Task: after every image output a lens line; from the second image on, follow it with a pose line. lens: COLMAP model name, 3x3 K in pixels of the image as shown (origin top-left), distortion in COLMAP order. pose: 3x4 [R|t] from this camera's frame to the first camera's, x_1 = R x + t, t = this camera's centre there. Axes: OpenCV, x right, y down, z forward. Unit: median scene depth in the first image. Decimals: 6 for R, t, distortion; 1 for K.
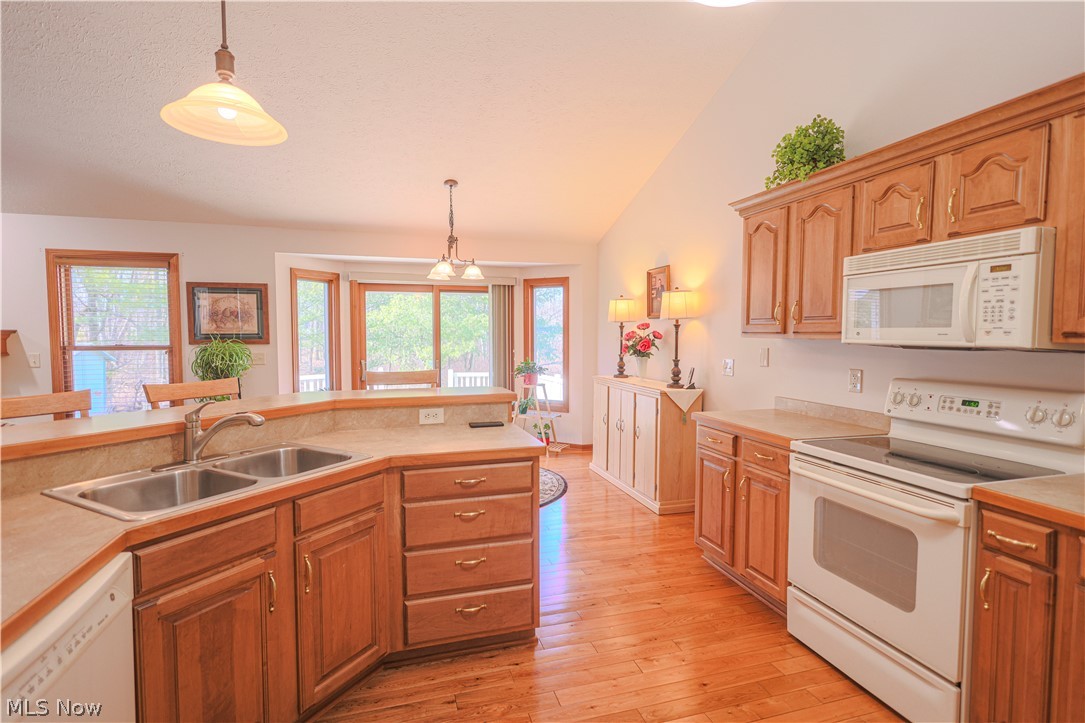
lens RADIAL K [[523.2, 0, 537.8], [0, 523.2, 362.3], [0, 0, 1]] dist [-0.002856, -0.000282]
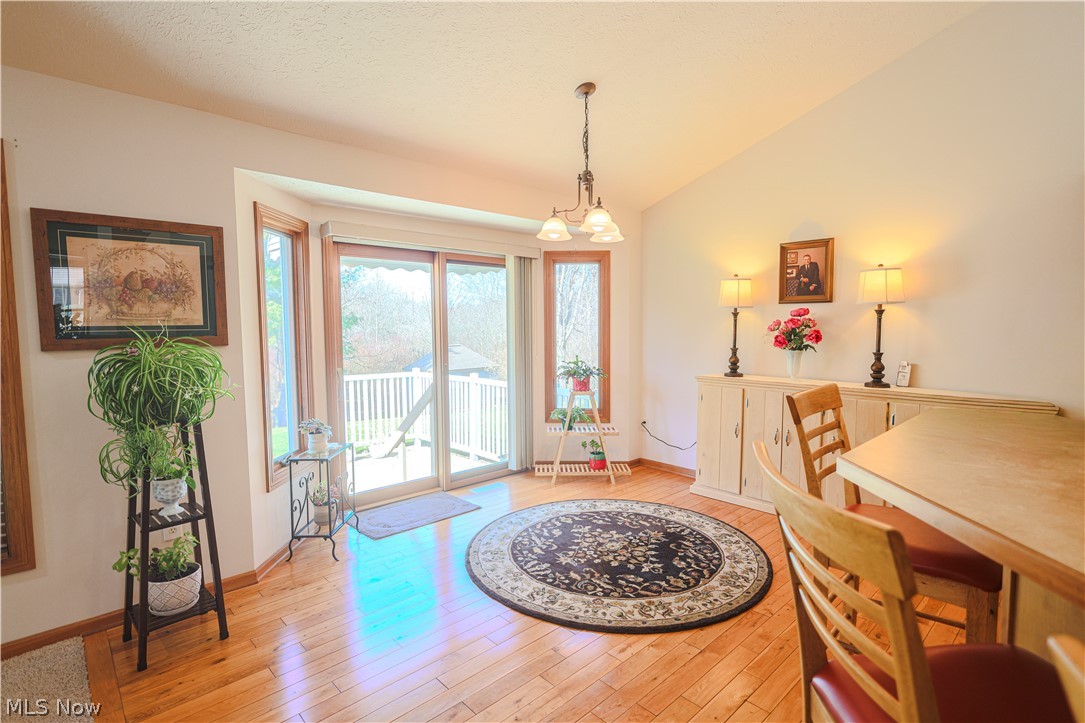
lens RADIAL K [[523.2, 0, 544.3], [0, 523.2, 360.3], [0, 0, 1]] dist [-0.002856, -0.000282]
pose [[0.898995, -0.036978, 0.436394, -0.463646], [0.030339, 0.999294, 0.022174, -0.022514], [-0.436906, -0.006694, 0.899482, 0.405044]]
